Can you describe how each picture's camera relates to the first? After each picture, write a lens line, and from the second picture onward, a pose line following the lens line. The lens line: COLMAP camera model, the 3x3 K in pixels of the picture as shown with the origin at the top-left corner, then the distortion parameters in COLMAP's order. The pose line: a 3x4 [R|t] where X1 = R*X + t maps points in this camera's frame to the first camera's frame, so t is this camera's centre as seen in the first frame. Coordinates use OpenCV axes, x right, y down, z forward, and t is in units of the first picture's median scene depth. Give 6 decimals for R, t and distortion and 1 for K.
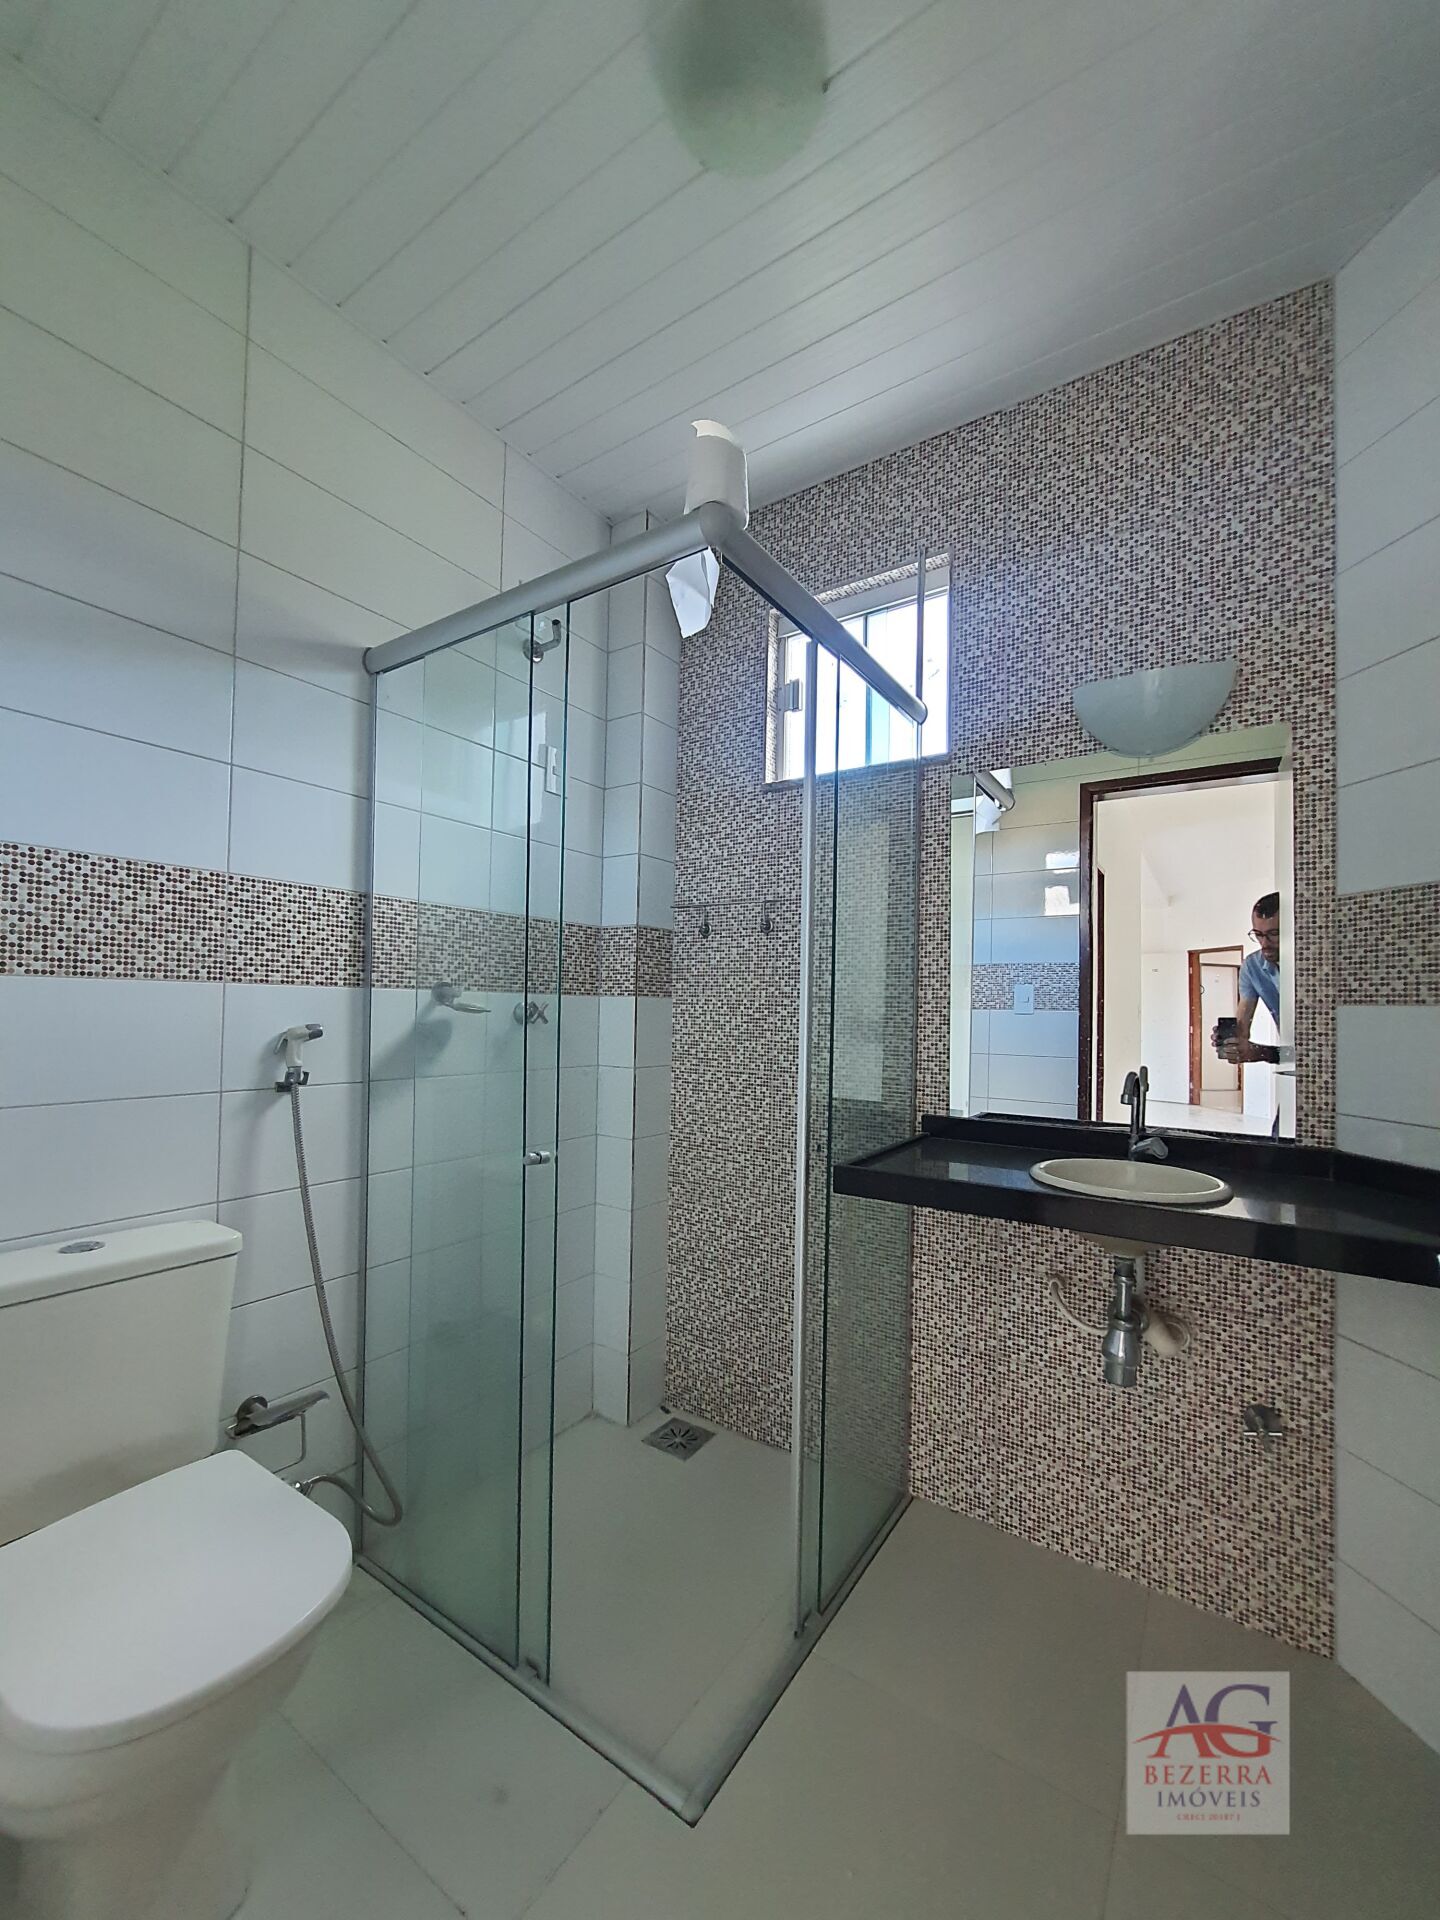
lens RADIAL K [[764.2, 0, 719.3], [0, 764.2, 973.7], [0, 0, 1]] dist [-0.004353, 0.000131]
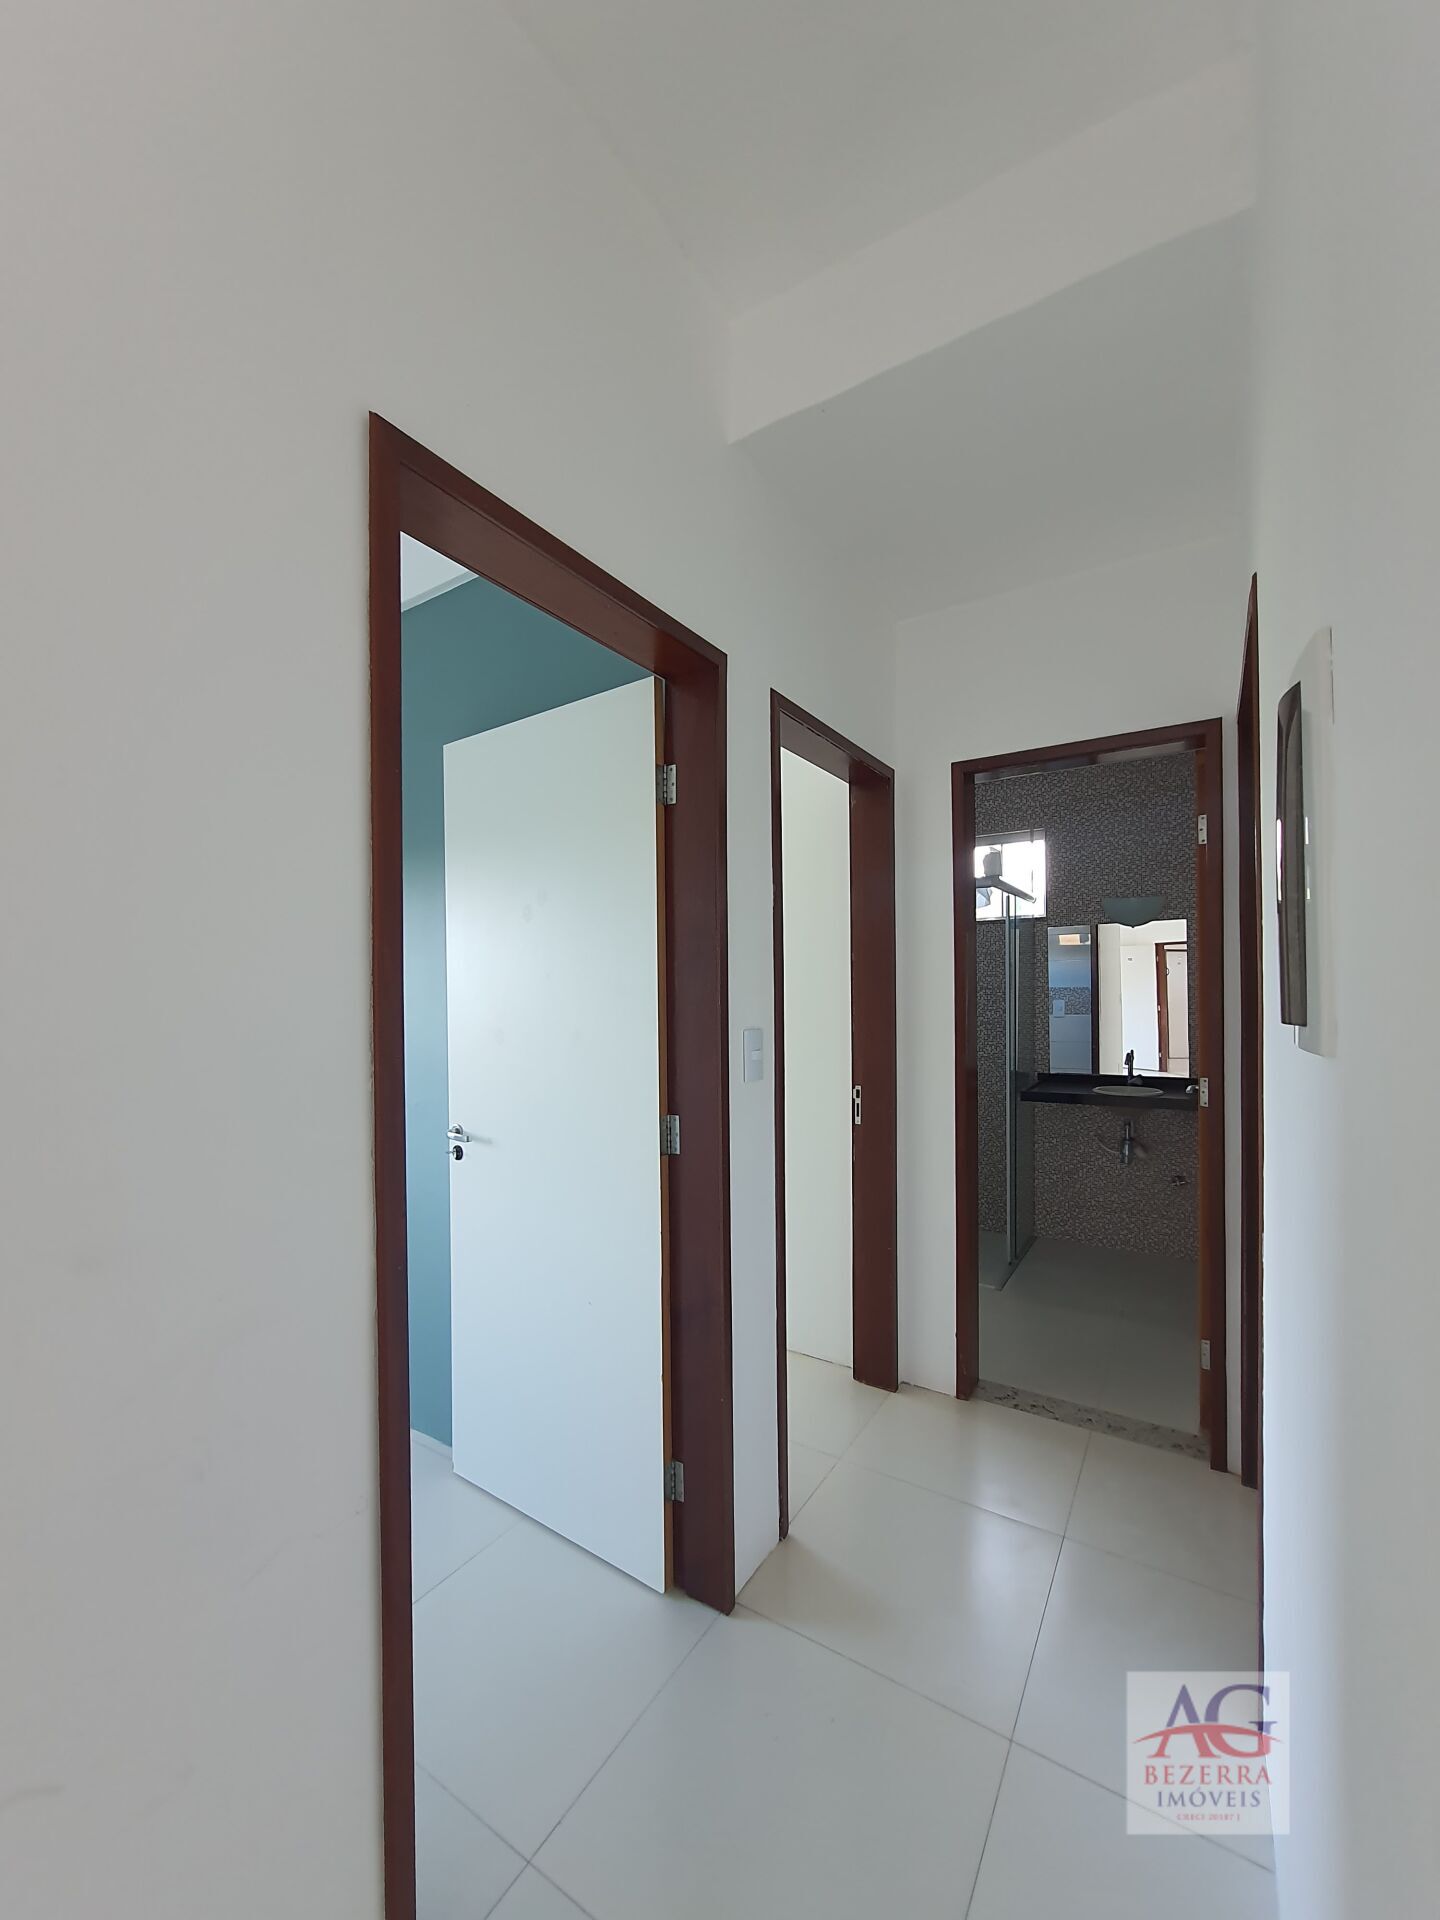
lens RADIAL K [[764.2, 0, 719.2], [0, 764.2, 967.7], [0, 0, 1]] dist [-0.004353, 0.000131]
pose [[0.999256, -0.024954, 0.029410, -0.814498], [0.024422, 0.999534, 0.018318, -0.214650], [-0.029854, -0.017586, 0.999400, -1.372400]]
